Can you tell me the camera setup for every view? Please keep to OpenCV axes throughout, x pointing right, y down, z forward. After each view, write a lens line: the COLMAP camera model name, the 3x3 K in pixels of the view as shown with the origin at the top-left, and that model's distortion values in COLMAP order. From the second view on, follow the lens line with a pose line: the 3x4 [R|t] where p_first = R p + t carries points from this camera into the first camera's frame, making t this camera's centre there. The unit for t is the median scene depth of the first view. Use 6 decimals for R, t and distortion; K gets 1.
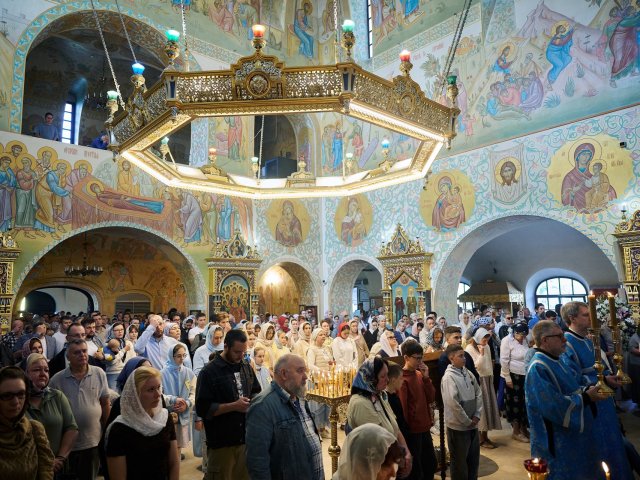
lens RADIAL K [[479.1, 0, 320.0], [0, 479.1, 240.0], [0, 0, 1]] dist [0.004773, 0.001019]
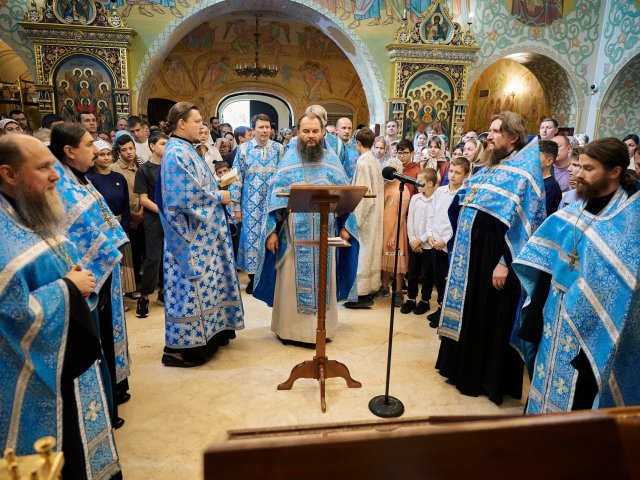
lens RADIAL K [[479.1, 0, 320.0], [0, 479.1, 240.0], [0, 0, 1]] dist [0.004773, 0.001019]
pose [[0.845782, 0.164713, -0.507467, 0.020007], [0.024389, 0.938222, 0.345175, 0.017748], [0.532971, -0.304319, 0.789514, 0.100822]]
